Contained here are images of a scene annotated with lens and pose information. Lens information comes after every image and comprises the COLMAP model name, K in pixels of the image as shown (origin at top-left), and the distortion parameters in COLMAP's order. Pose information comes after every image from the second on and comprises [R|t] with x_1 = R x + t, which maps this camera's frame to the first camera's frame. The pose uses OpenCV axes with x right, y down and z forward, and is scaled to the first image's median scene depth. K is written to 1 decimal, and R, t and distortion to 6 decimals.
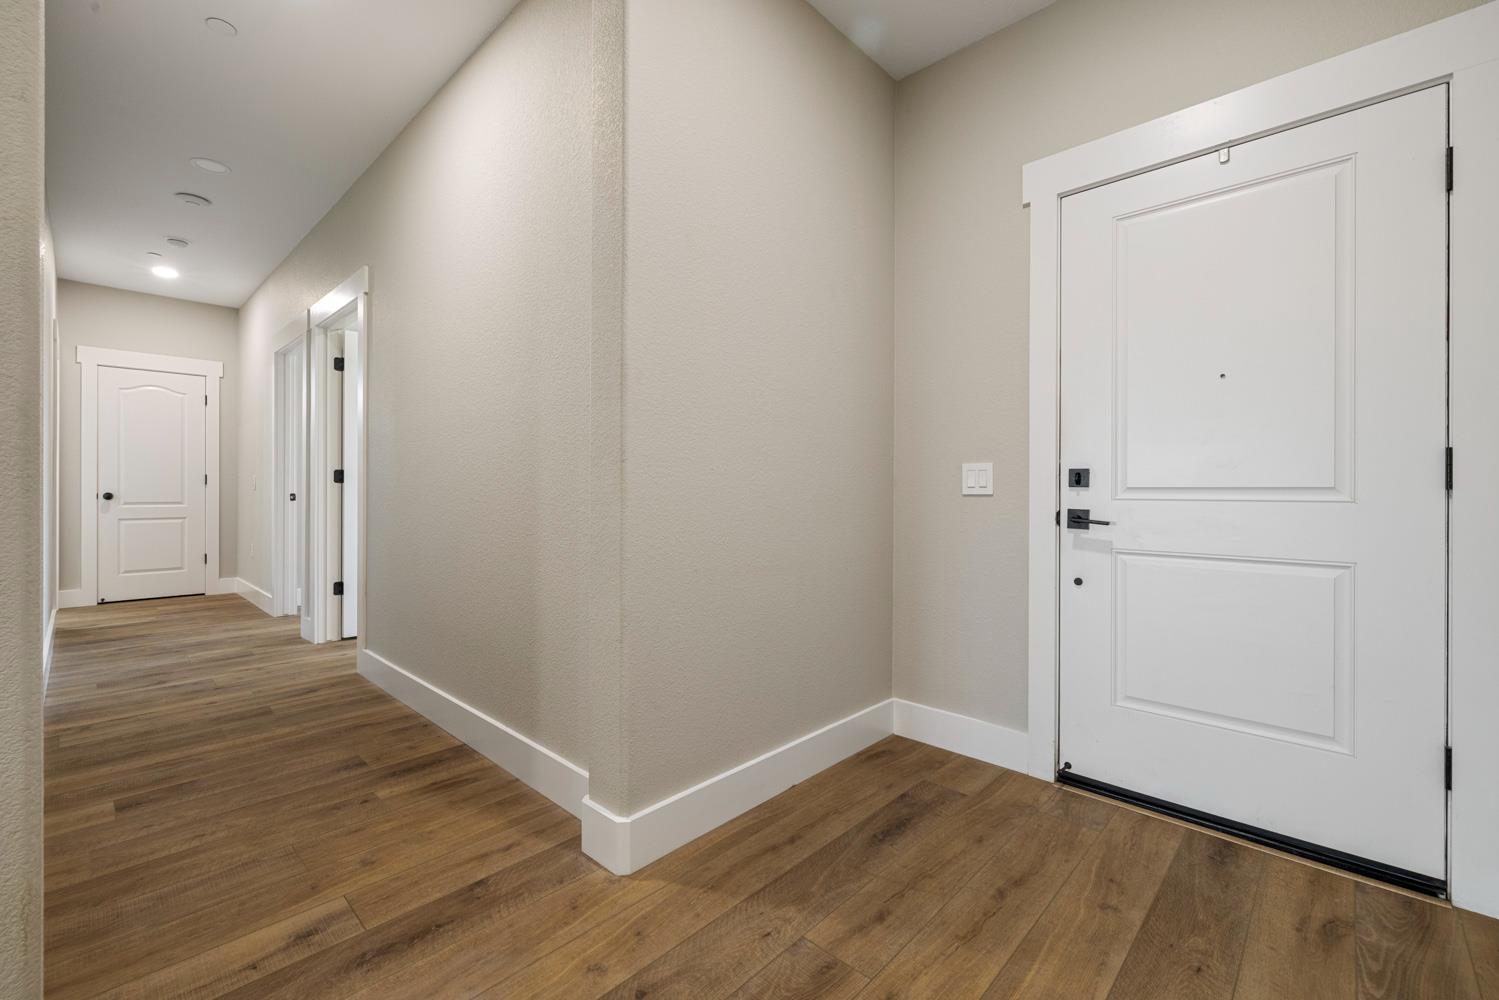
lens RADIAL K [[631.1, 0, 747.3], [0, 631.1, 491.9], [0, 0, 1]] dist [0.000634, -0.000046]
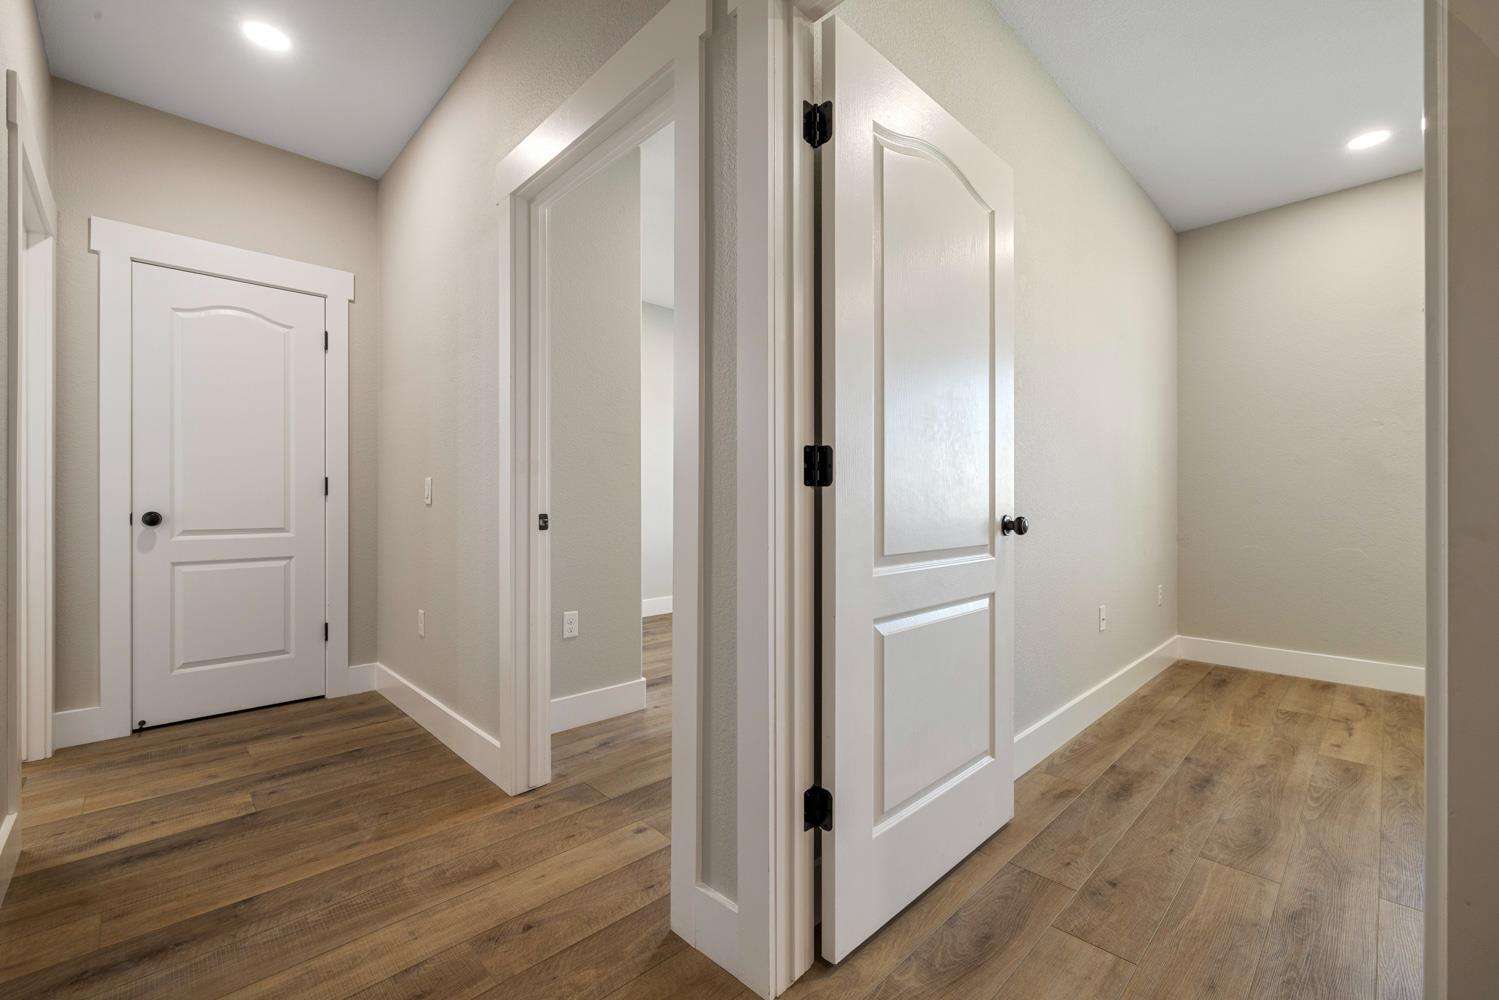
lens RADIAL K [[625.1, 0, 746.1], [0, 625.1, 499.7], [0, 0, 1]] dist [0.001658, 0.000022]
pose [[0.998965, -0.003975, -0.045311, -0.512216], [0.003878, 0.999990, -0.002226, -0.005604], [0.045319, 0.002048, 0.998970, 0.518793]]
